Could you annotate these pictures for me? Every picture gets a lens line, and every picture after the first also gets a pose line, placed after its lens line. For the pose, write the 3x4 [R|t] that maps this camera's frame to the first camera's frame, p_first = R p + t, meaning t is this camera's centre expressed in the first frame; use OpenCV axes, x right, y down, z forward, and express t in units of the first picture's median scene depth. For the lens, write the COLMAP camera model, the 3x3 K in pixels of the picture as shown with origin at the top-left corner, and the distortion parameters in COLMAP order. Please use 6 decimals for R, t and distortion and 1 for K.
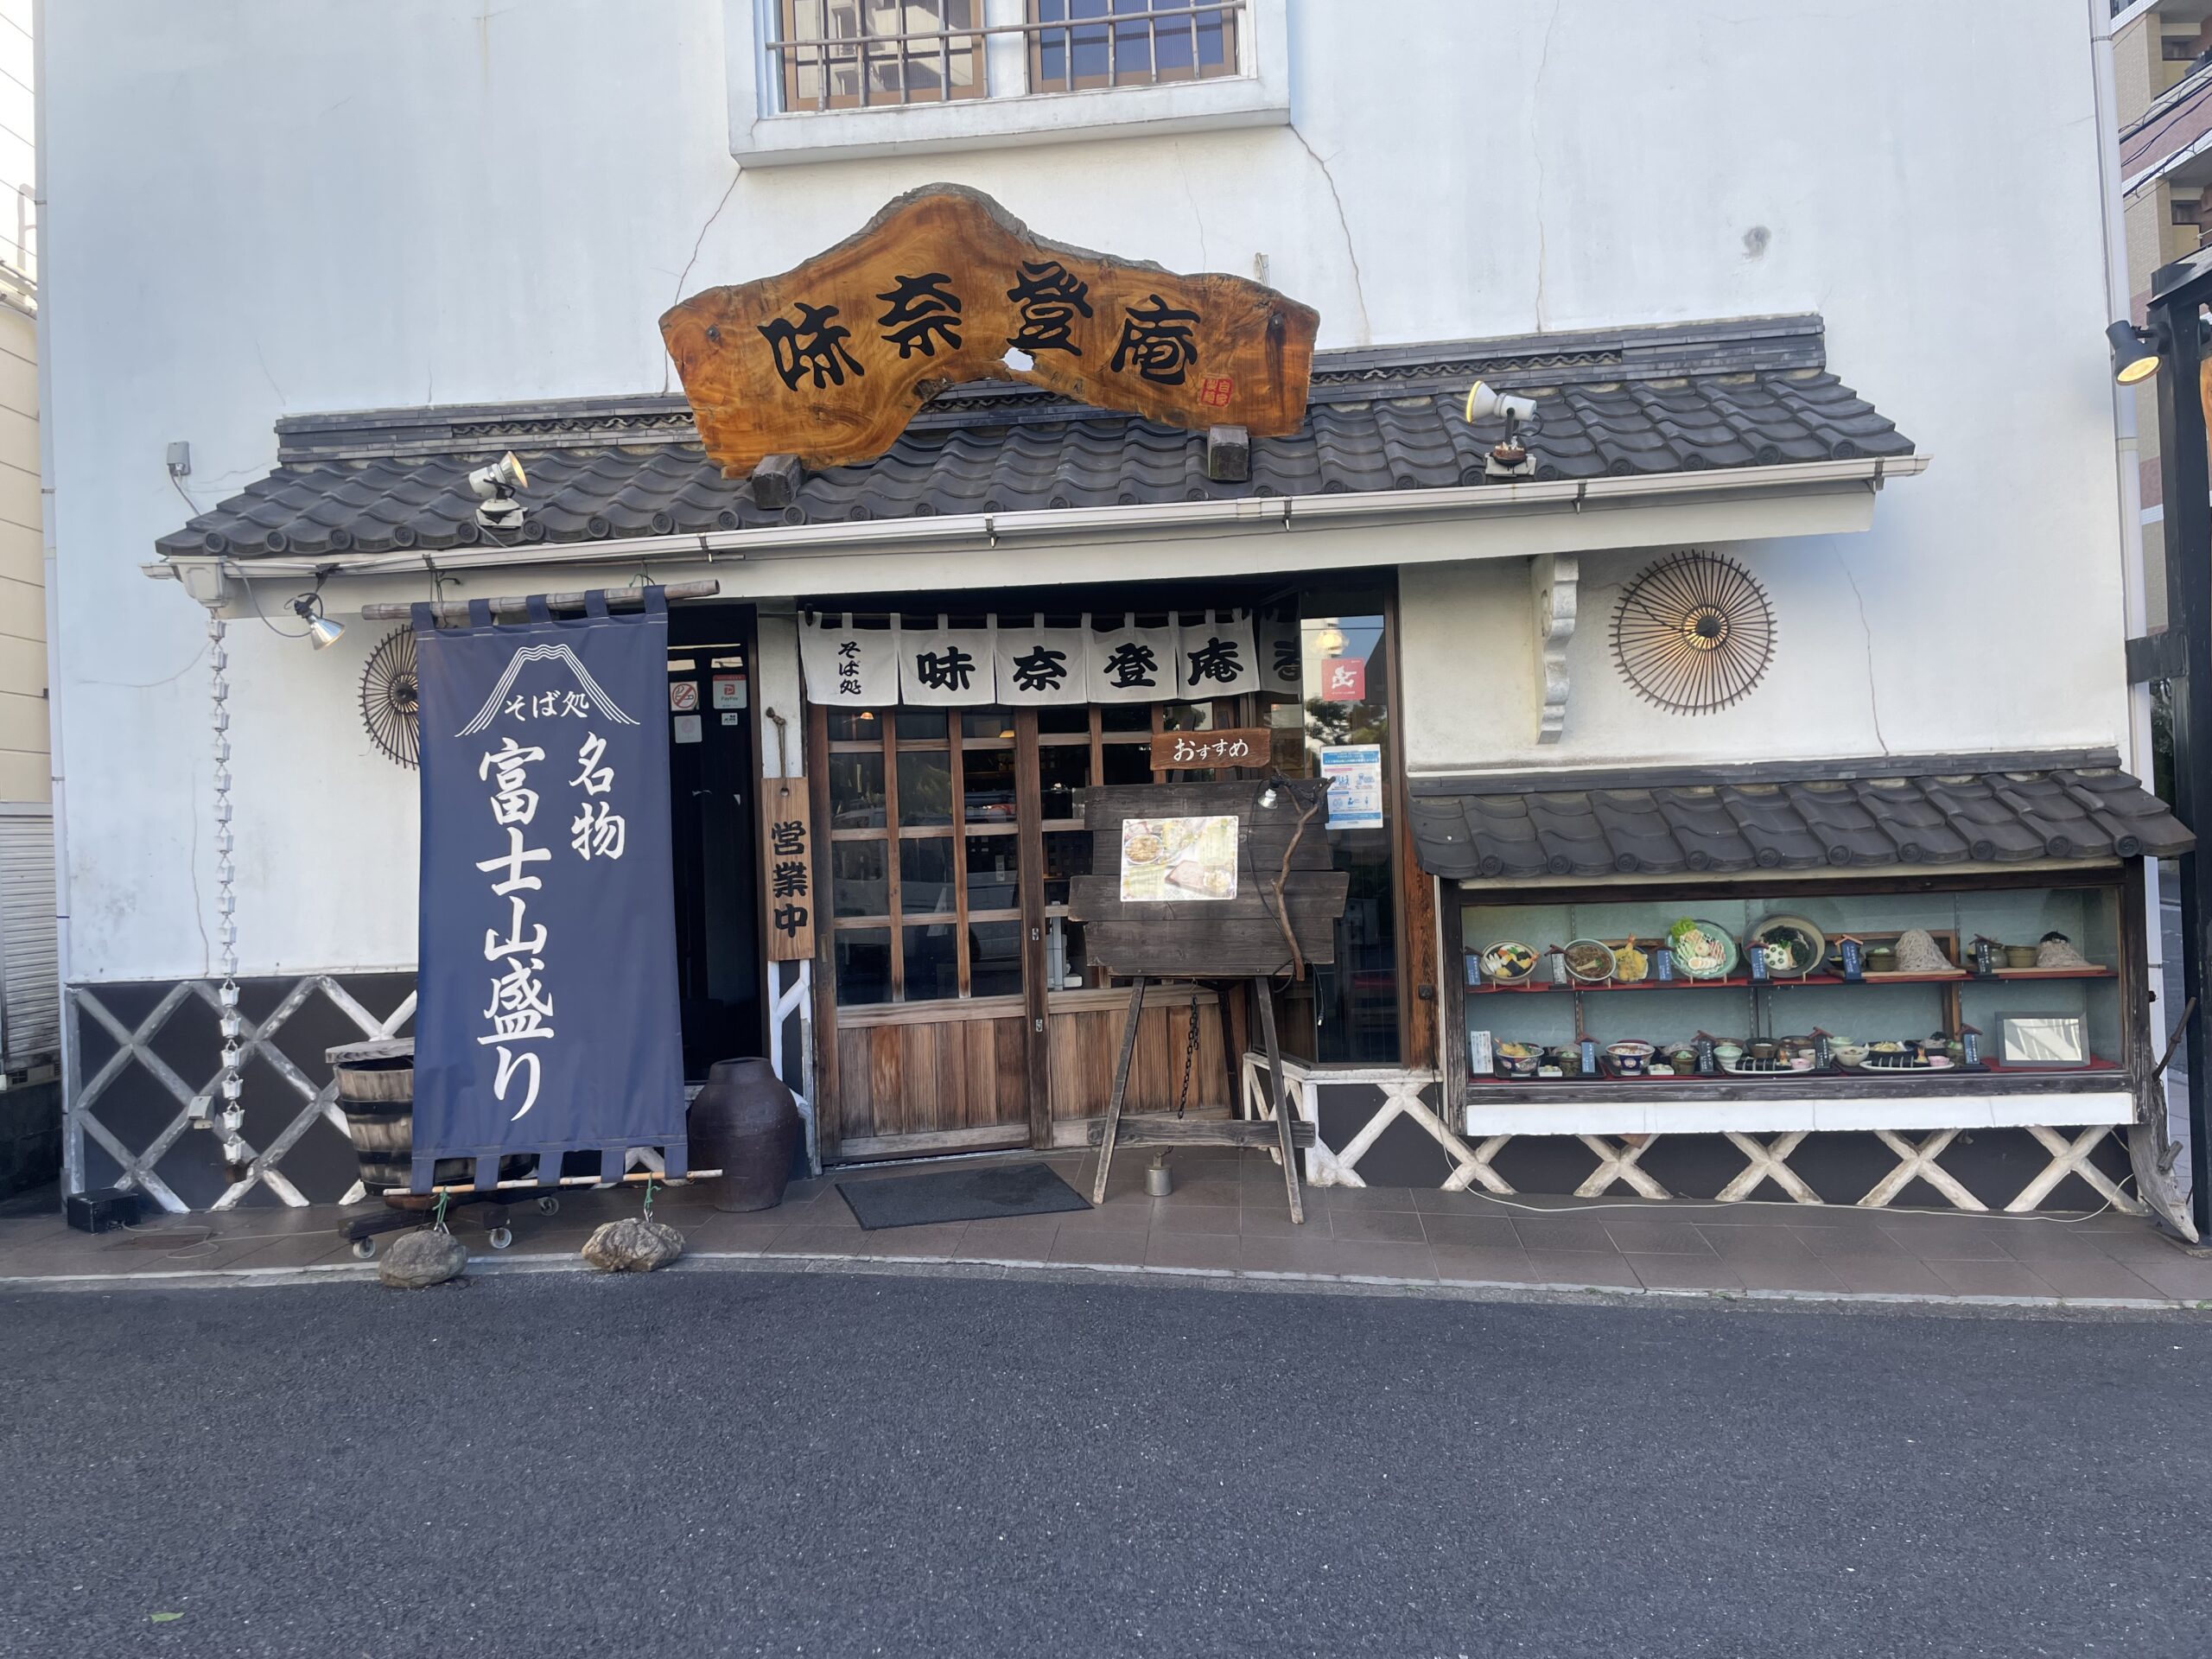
lens RADIAL K [[1702.5, 0, 1104.1], [0, 1702.5, 818.8], [0, 0, 1]] dist [-0.004840, -0.007122]
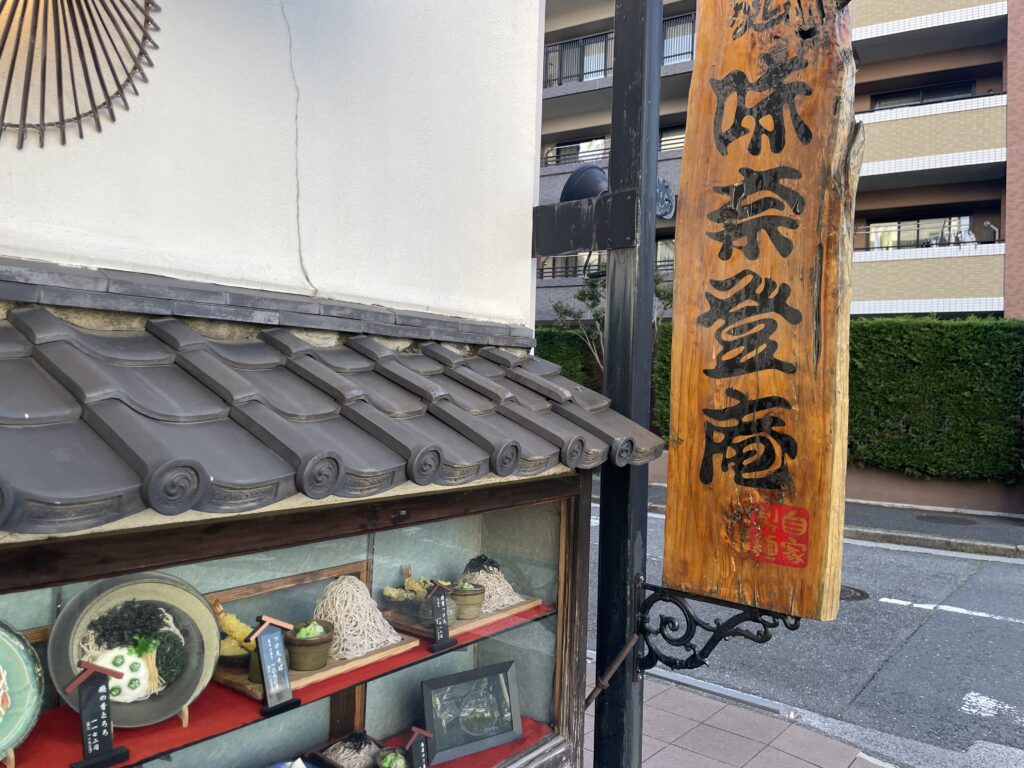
lens RADIAL K [[788.2, 0, 510.8], [0, 788.2, 378.7], [0, 0, 1]] dist [-0.004840, -0.007122]
pose [[0.539586, 0.067455, 0.839224, 0.262655], [-0.057228, 0.997418, -0.043375, 0.001413], [-0.839984, -0.024623, 0.542053, 0.789764]]
